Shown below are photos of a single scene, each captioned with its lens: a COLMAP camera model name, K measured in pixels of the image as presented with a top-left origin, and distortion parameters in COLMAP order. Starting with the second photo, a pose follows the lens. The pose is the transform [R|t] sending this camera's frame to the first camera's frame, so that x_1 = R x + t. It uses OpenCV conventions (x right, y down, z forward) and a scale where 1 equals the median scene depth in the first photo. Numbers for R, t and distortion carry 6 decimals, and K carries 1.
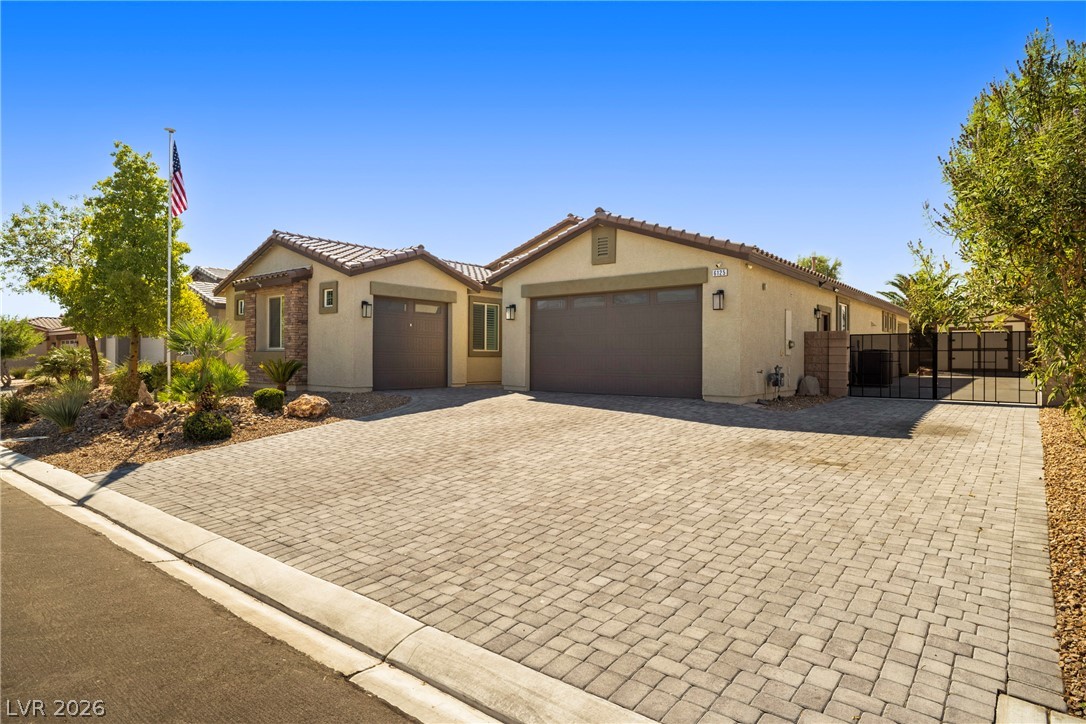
lens RADIAL K [[593.2, 0, 542.6], [0, 593.2, 360.6], [0, 0, 1]] dist [-0.000529, 0.000064]
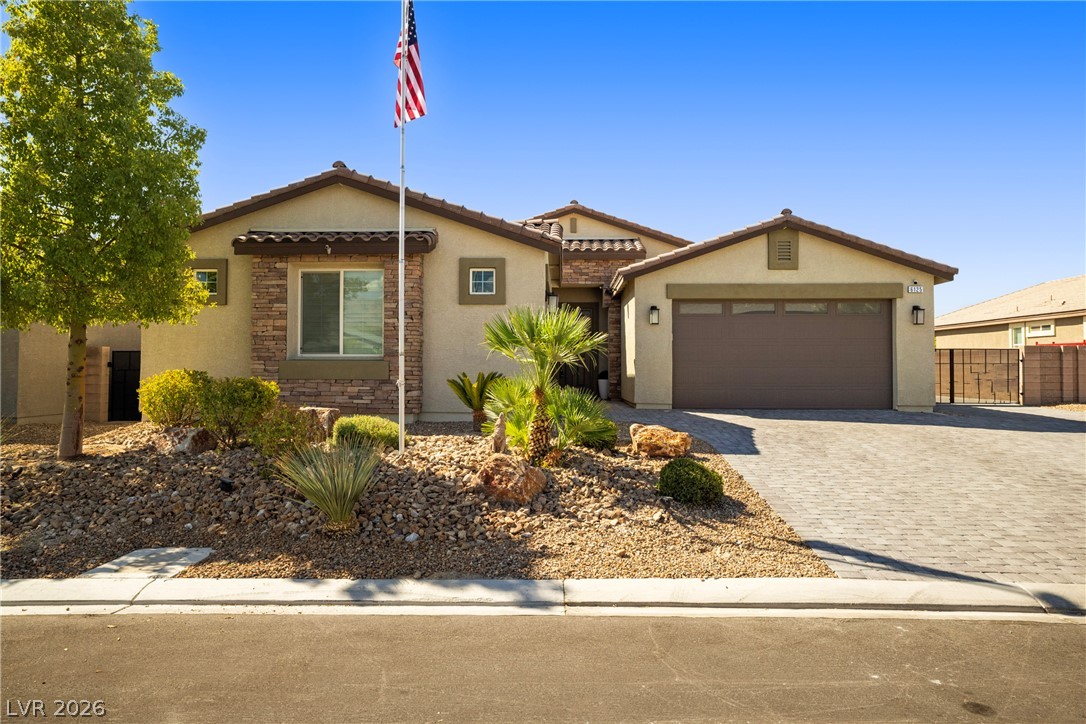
lens RADIAL K [[674.5, 0, 543.0], [0, 674.5, 362.0], [0, 0, 1]] dist [0.003381, 0.002424]
pose [[0.798387, 0.004419, 0.602128, -0.832925], [0.003686, 0.999918, -0.012227, -0.005206], [-0.602133, 0.011981, 0.798306, 0.379227]]
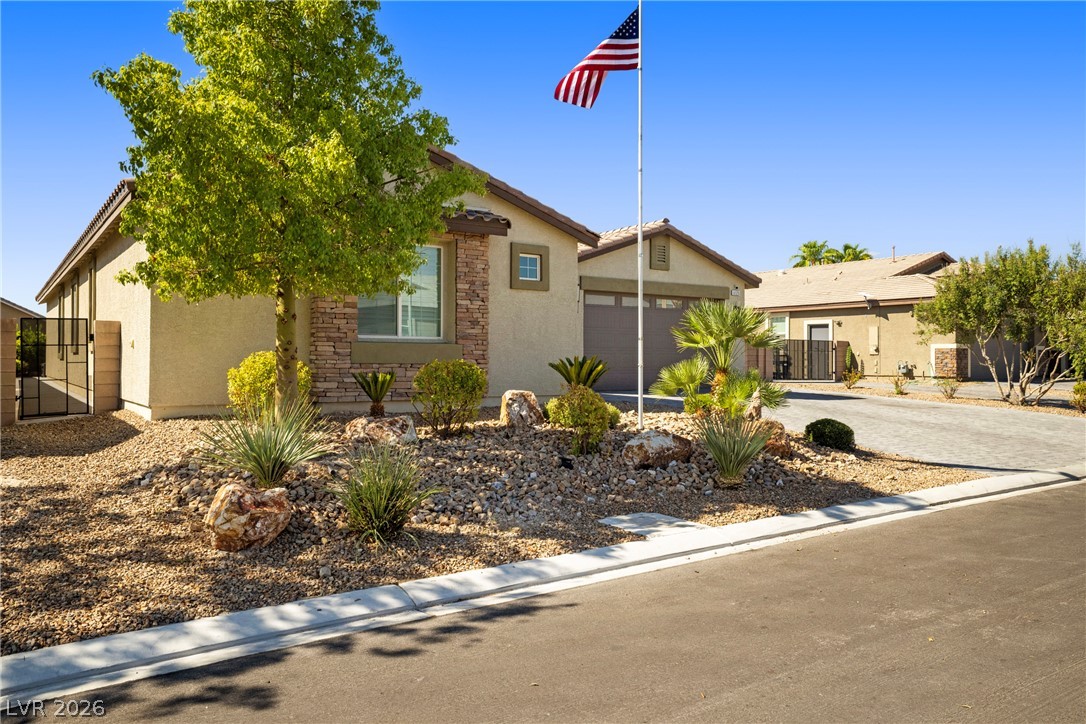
lens RADIAL K [[775.6, 0, 543.0], [0, 775.6, 362.0], [0, 0, 1]] dist [0.039629, -0.000512]
pose [[0.287556, -0.006209, 0.957744, -1.323110], [0.002082, 0.999981, 0.005858, -0.001589], [-0.957762, 0.000310, 0.287563, 0.790492]]
